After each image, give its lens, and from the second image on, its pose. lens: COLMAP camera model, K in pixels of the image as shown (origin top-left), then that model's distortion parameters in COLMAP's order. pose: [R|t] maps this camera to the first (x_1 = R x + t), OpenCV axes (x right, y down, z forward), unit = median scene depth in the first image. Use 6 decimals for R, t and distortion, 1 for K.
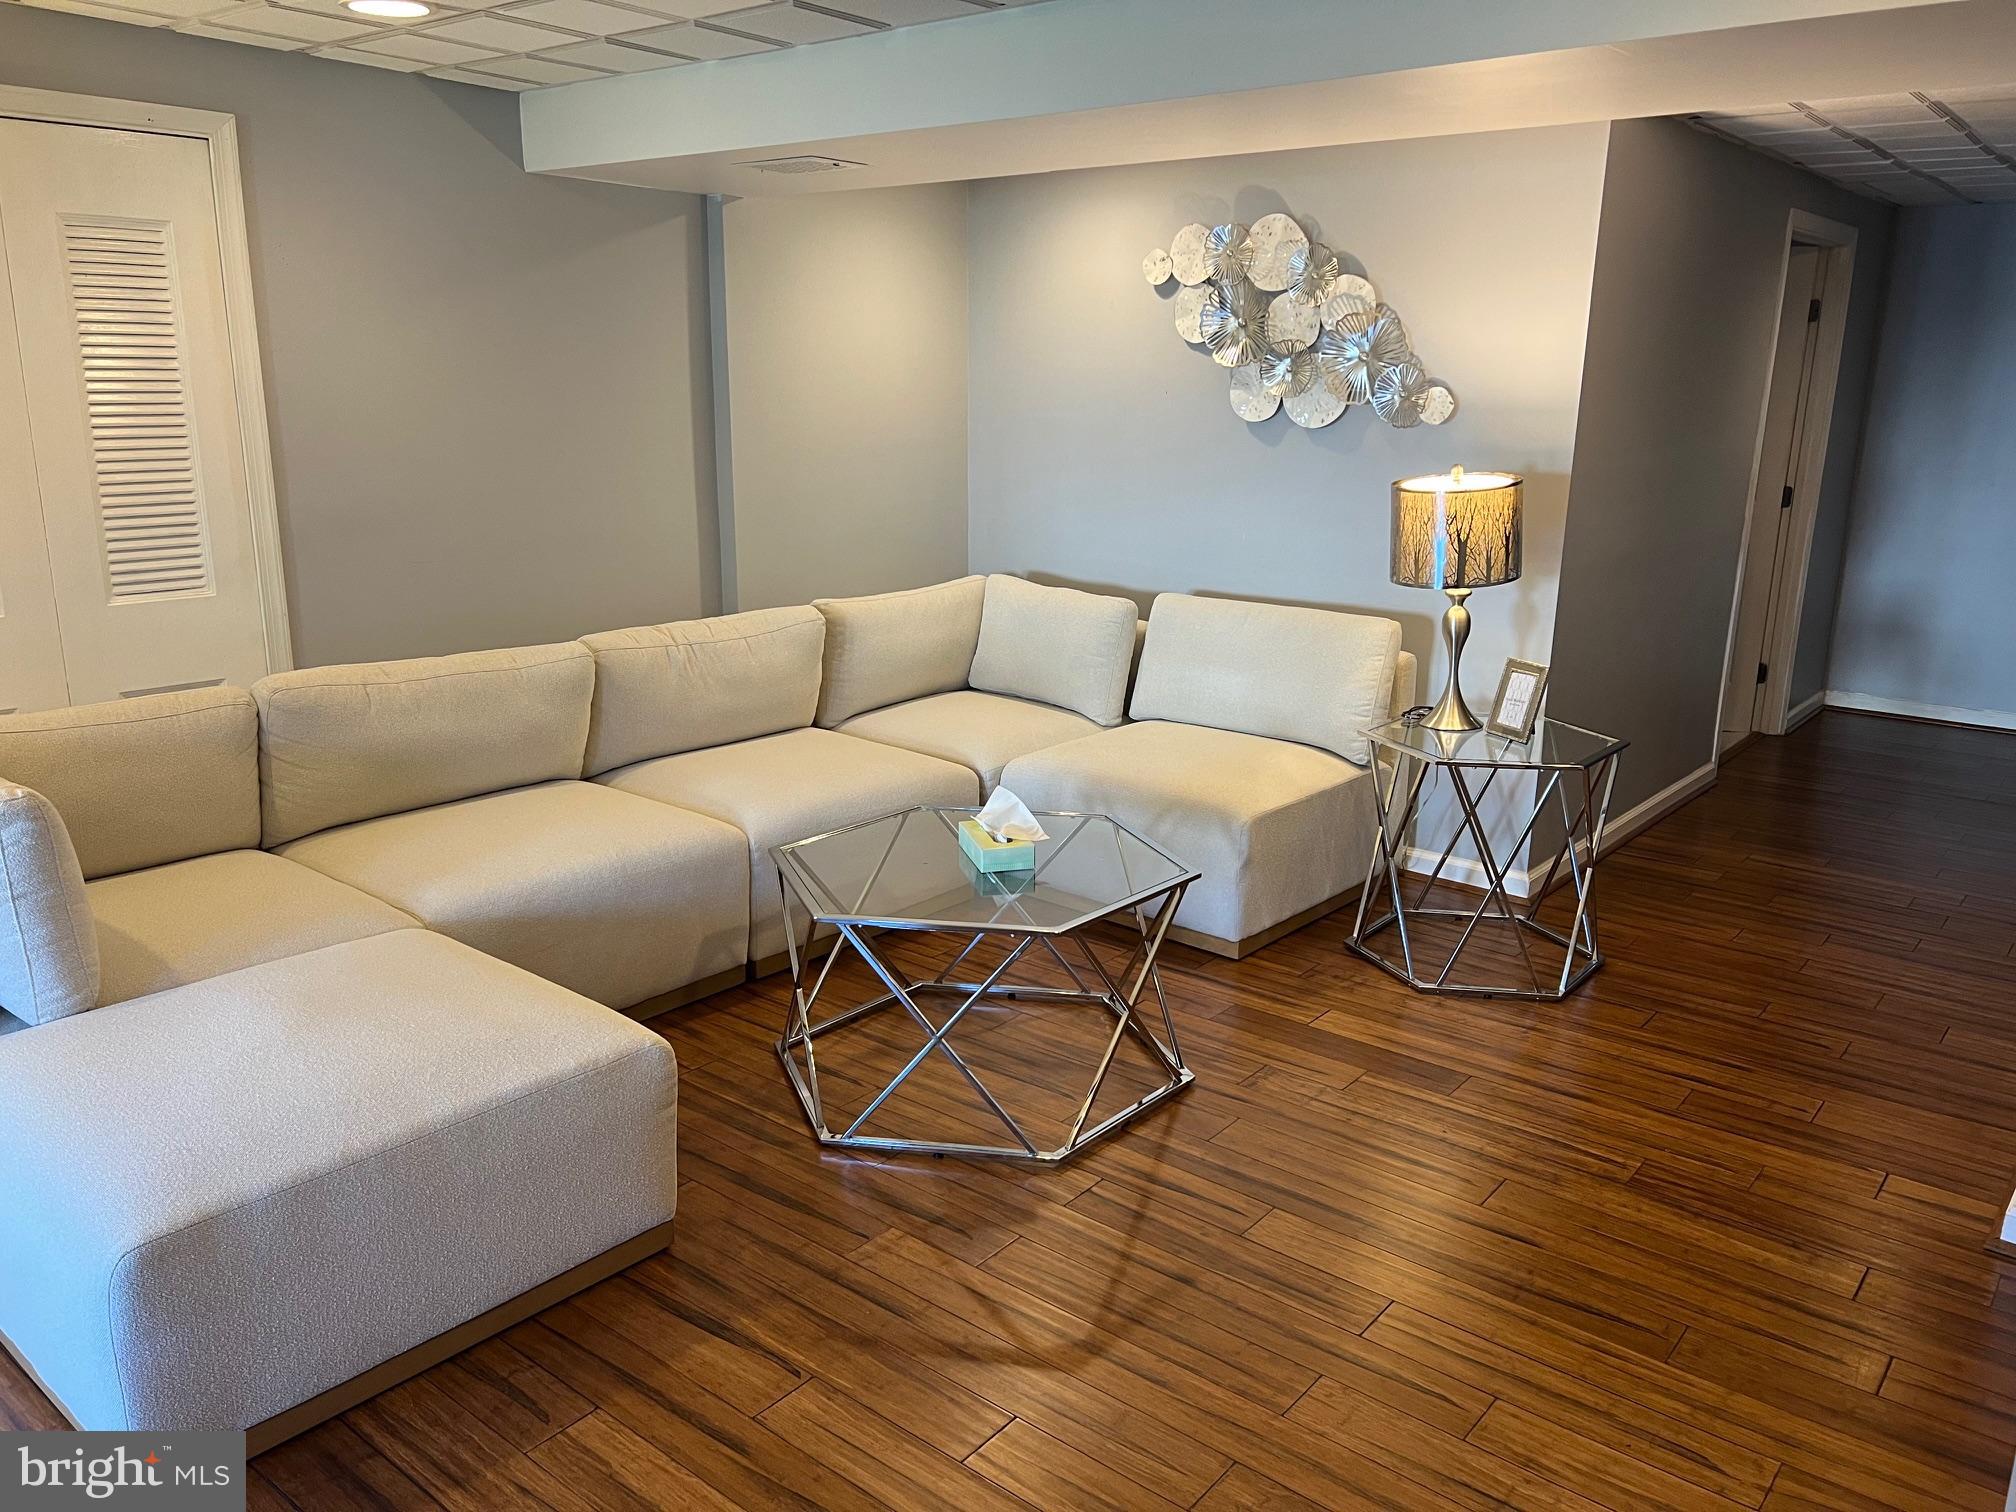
lens RADIAL K [[1536.0, 0, 1004.9], [0, 1536.0, 755.5], [0, 0, 1]] dist [0.102494, -0.126965]
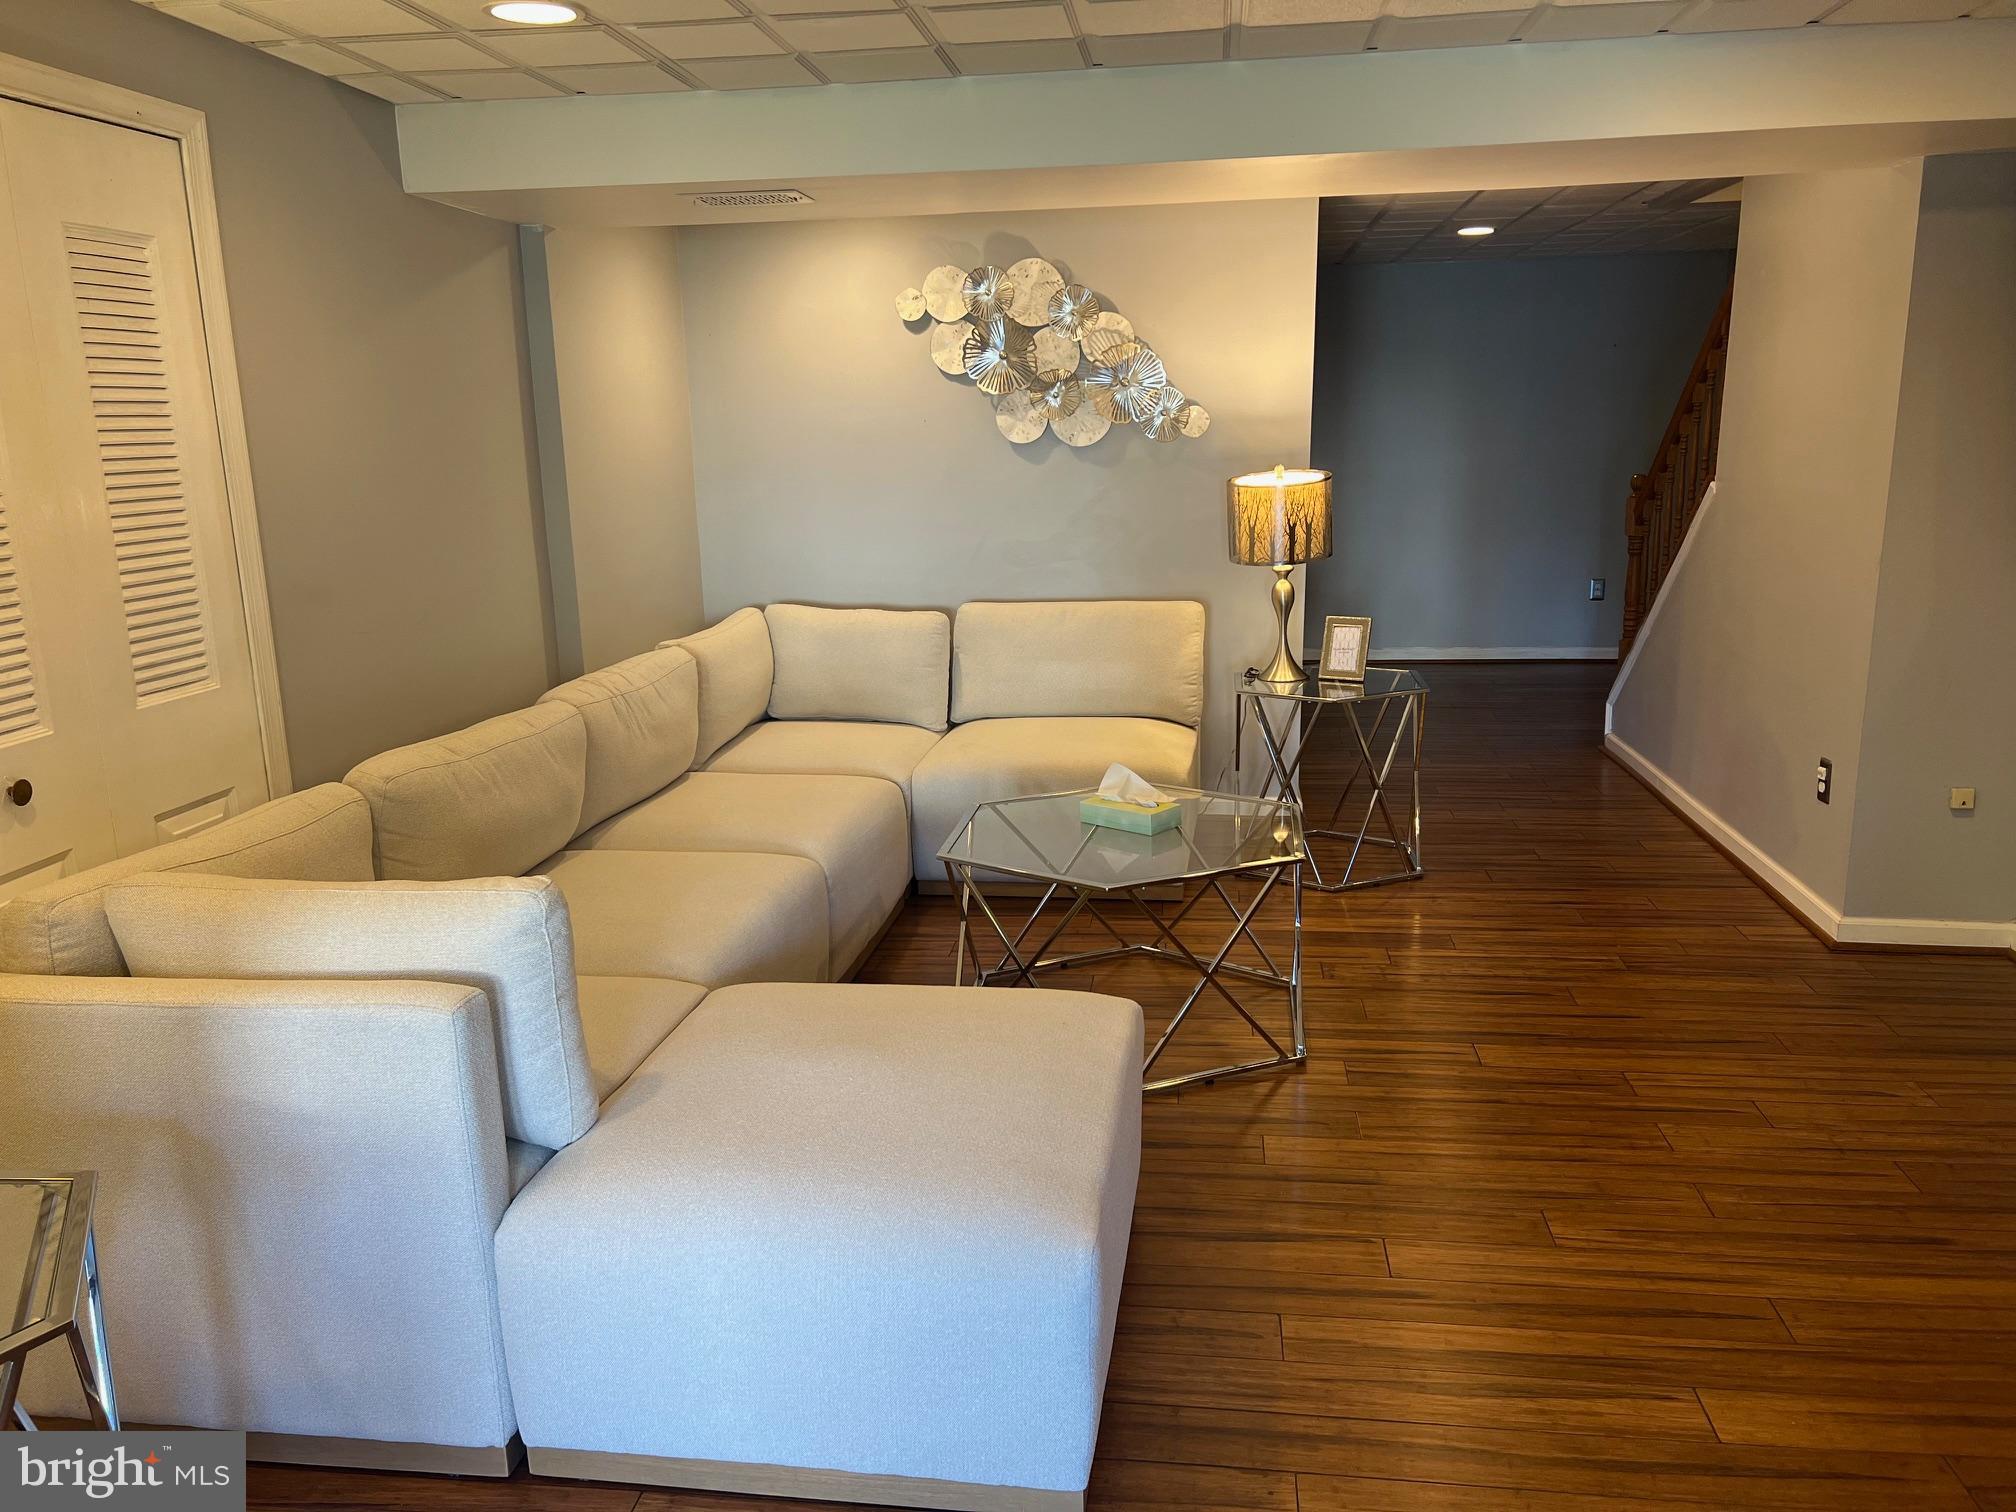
lens RADIAL K [[1531.0, 0, 1018.6], [0, 1531.0, 770.5], [0, 0, 1]] dist [0.121289, -0.175680]
pose [[0.845350, -0.150027, 0.512713, -0.491281], [0.163164, 0.986404, 0.019614, -0.005631], [-0.508685, 0.067076, 0.858336, 0.070111]]
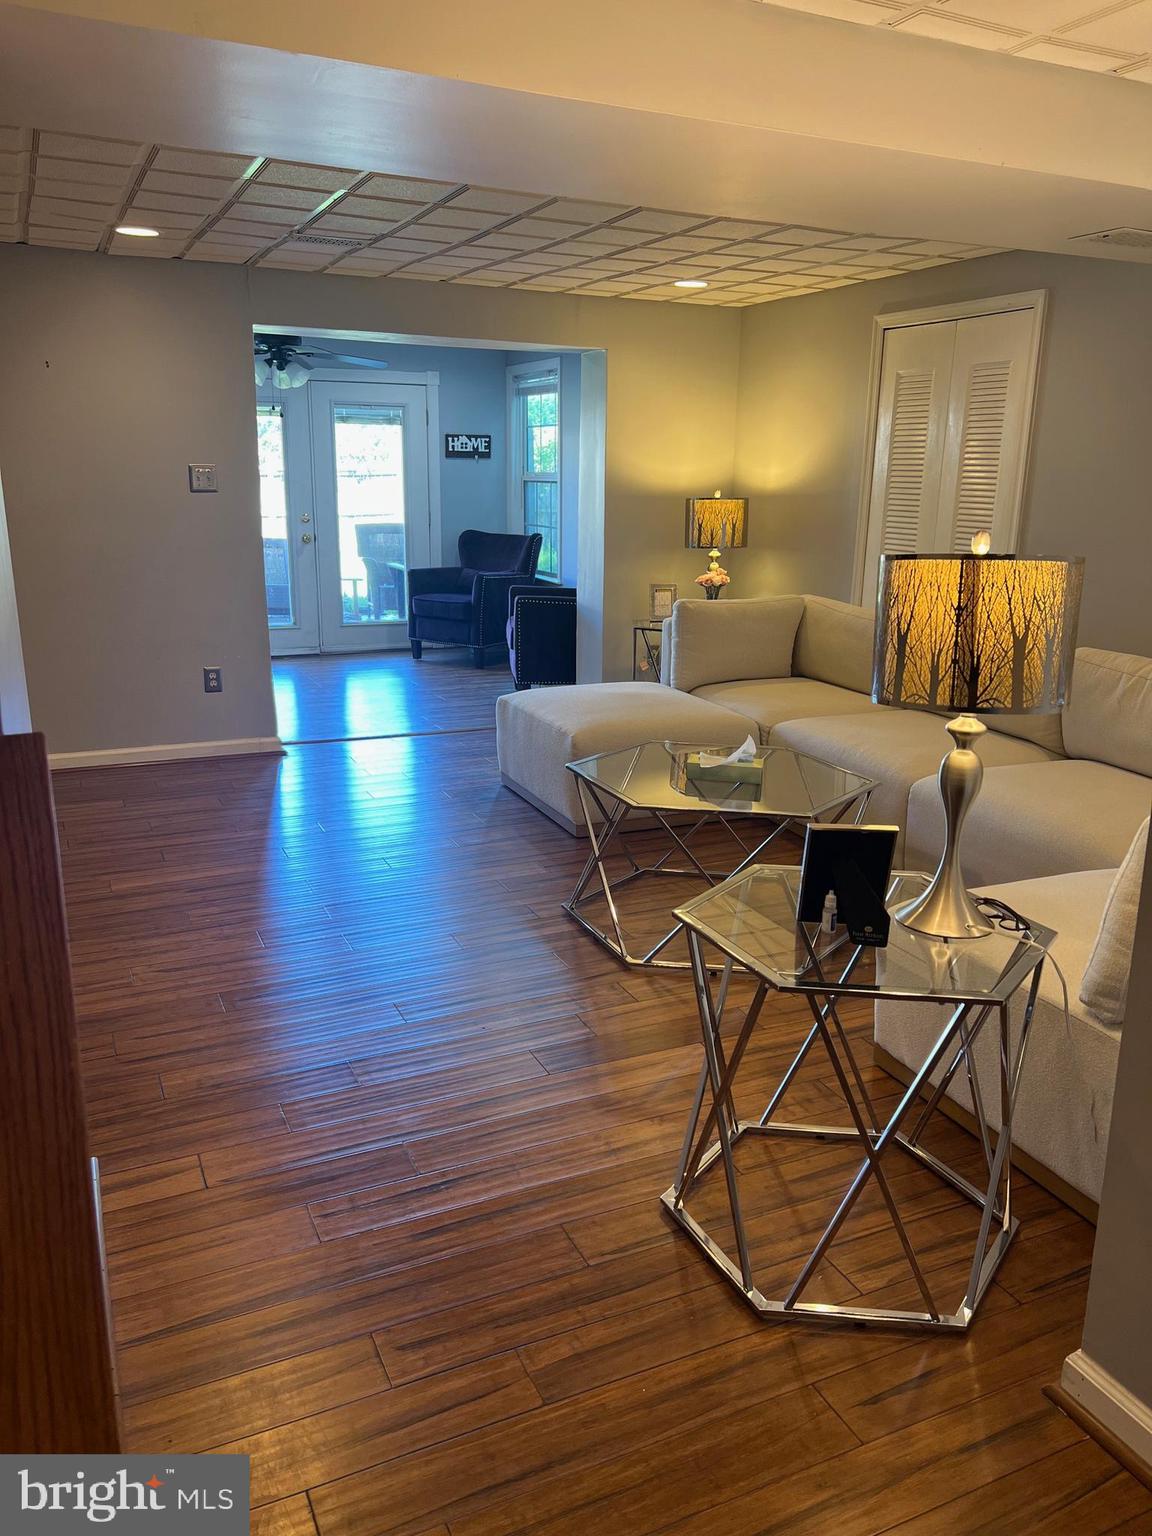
lens RADIAL K [[1166.5, 0, 613.1], [0, 1166.5, 765.7], [0, 0, 1]] dist [0.121289, -0.175680]
pose [[-0.411144, 0.207287, -0.887689, 0.741465], [-0.239253, 0.915125, 0.324507, -0.200618], [0.879613, 0.345801, -0.326654, 0.961287]]
